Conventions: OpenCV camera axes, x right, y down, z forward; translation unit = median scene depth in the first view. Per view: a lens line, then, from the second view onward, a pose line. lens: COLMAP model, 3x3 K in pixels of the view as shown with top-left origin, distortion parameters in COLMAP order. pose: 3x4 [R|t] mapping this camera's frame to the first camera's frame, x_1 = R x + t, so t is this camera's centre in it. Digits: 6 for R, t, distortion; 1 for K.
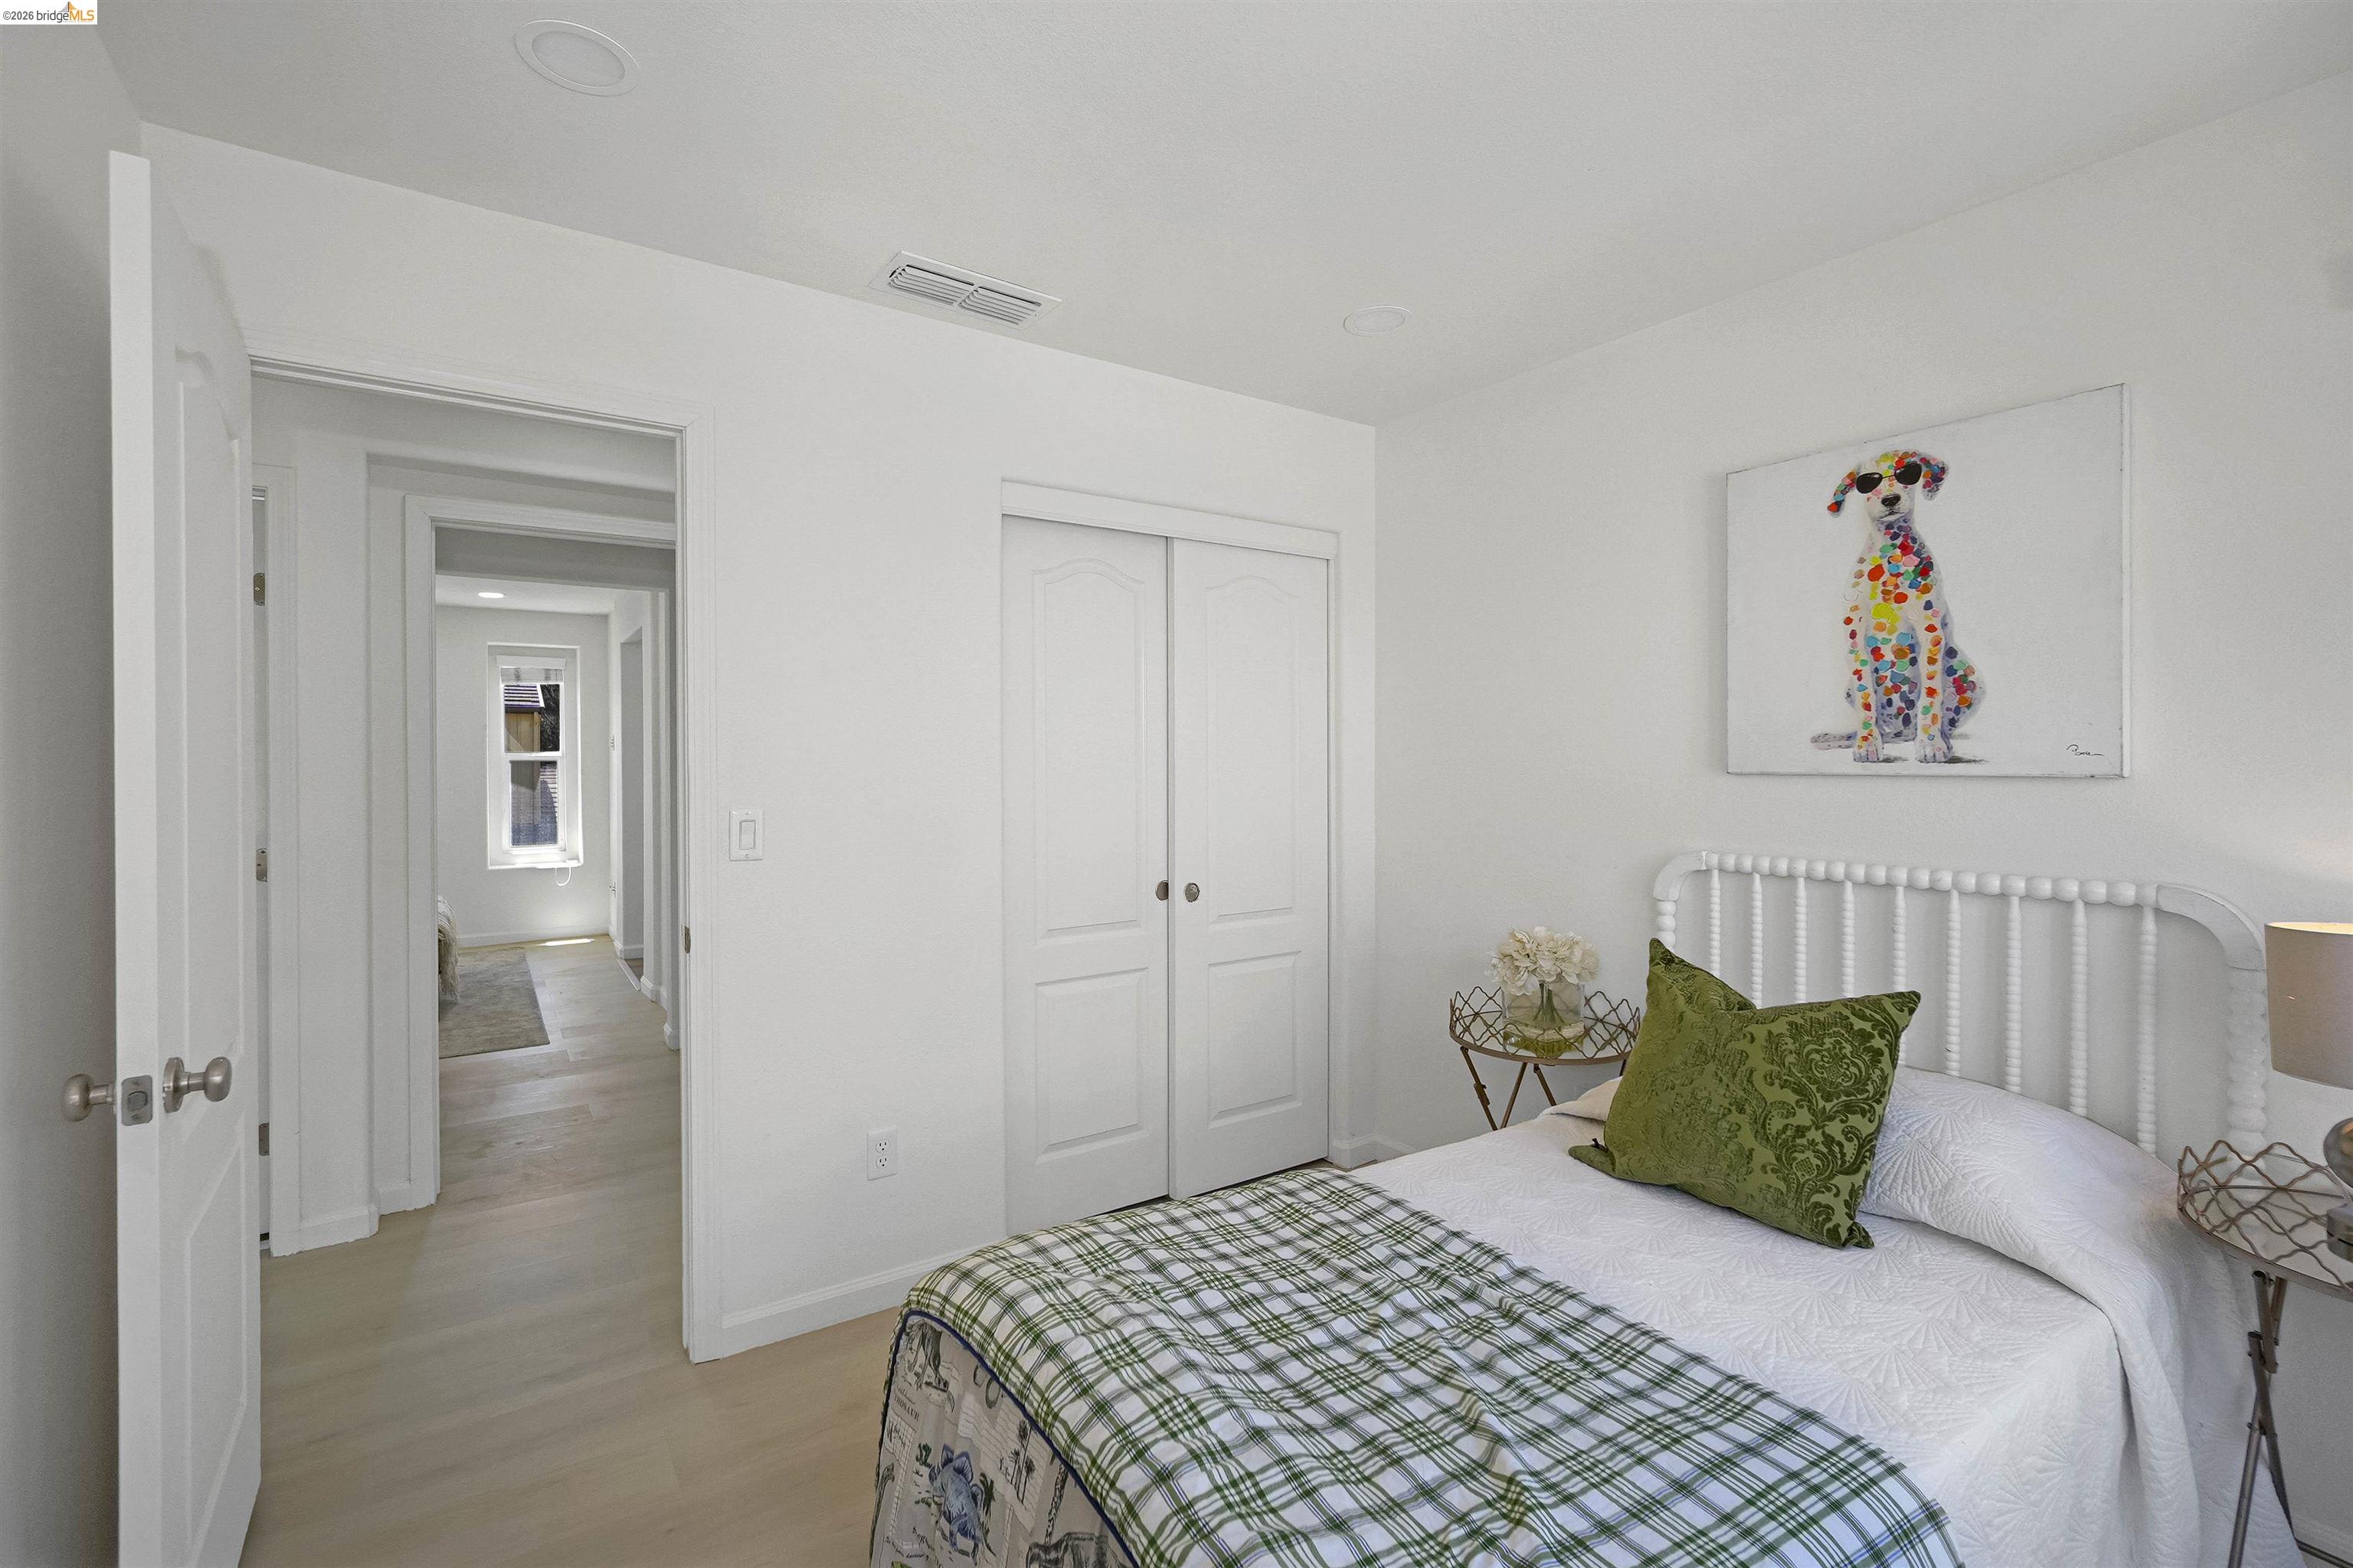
lens RADIAL K [[1035.9, 0, 1167.9], [0, 1035.9, 765.9], [0, 0, 1]] dist [-0.016827, 0.008383]
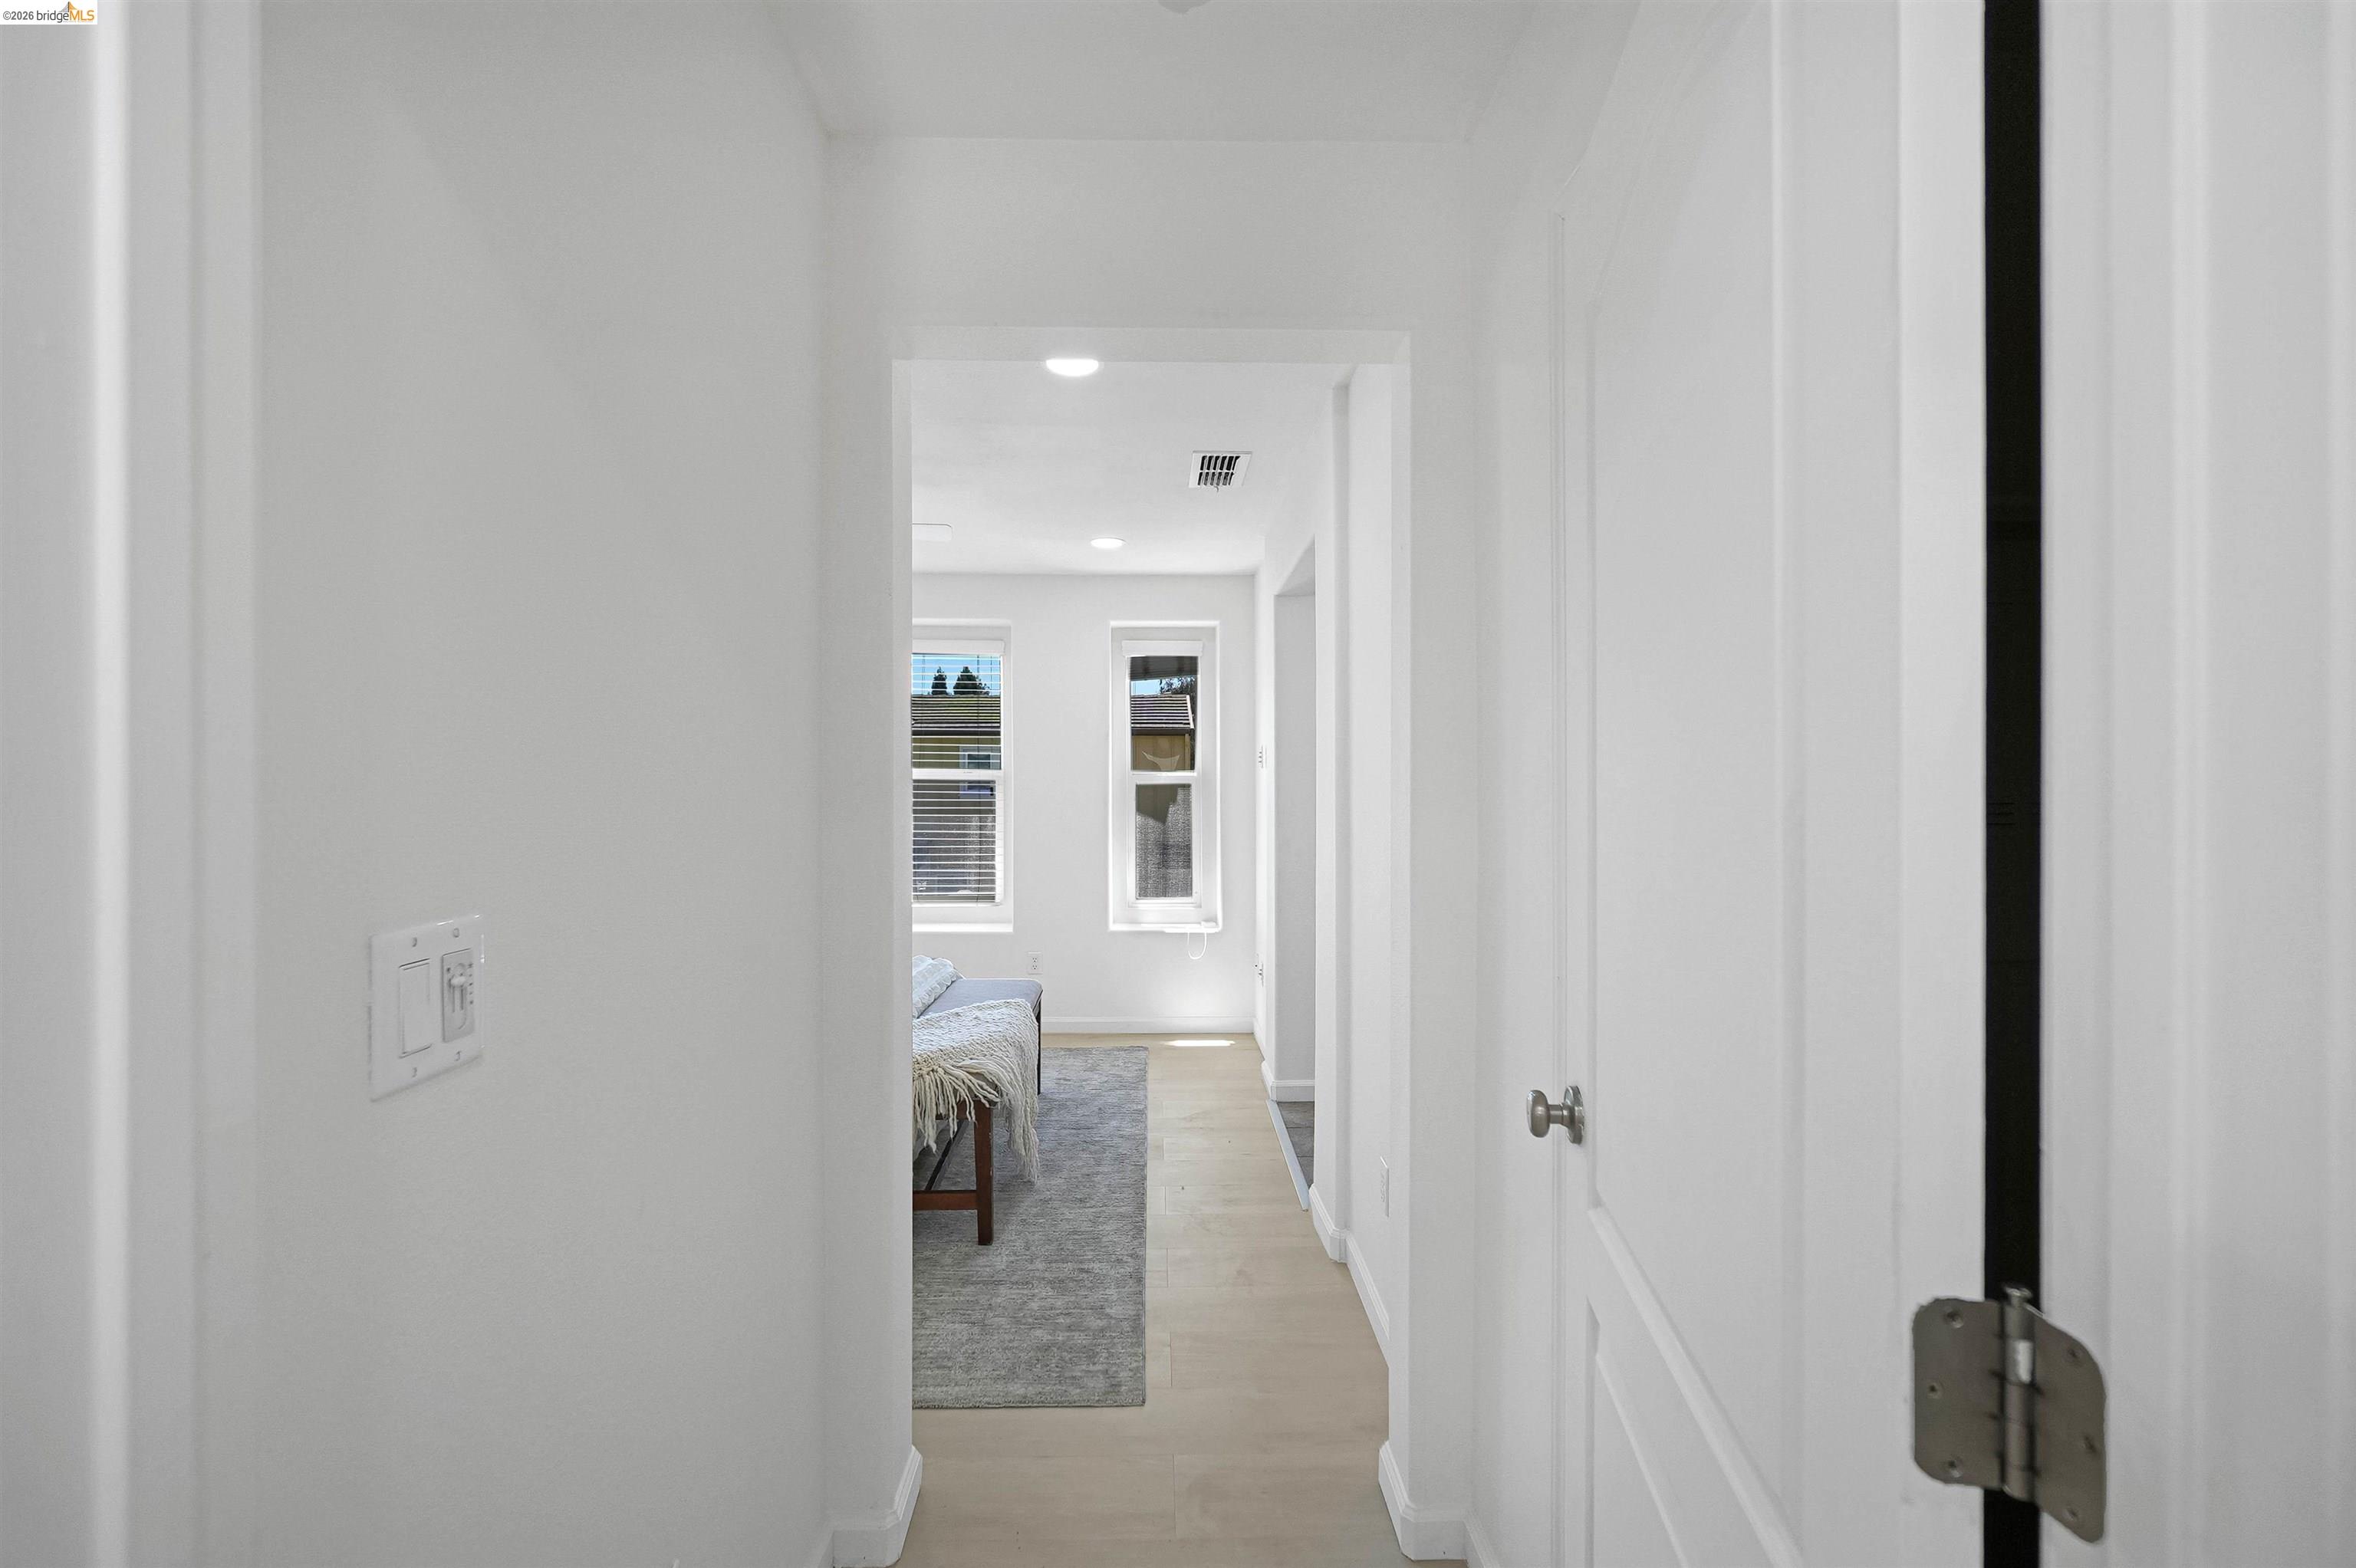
lens RADIAL K [[1037.1, 0, 1169.4], [0, 1037.1, 765.9], [0, 0, 1]] dist [-0.016827, 0.008383]
pose [[0.840888, -0.008004, -0.541150, -0.217299], [-0.005383, 0.999717, -0.023151, -0.000761], [0.541182, 0.022380, 0.840608, 0.390488]]
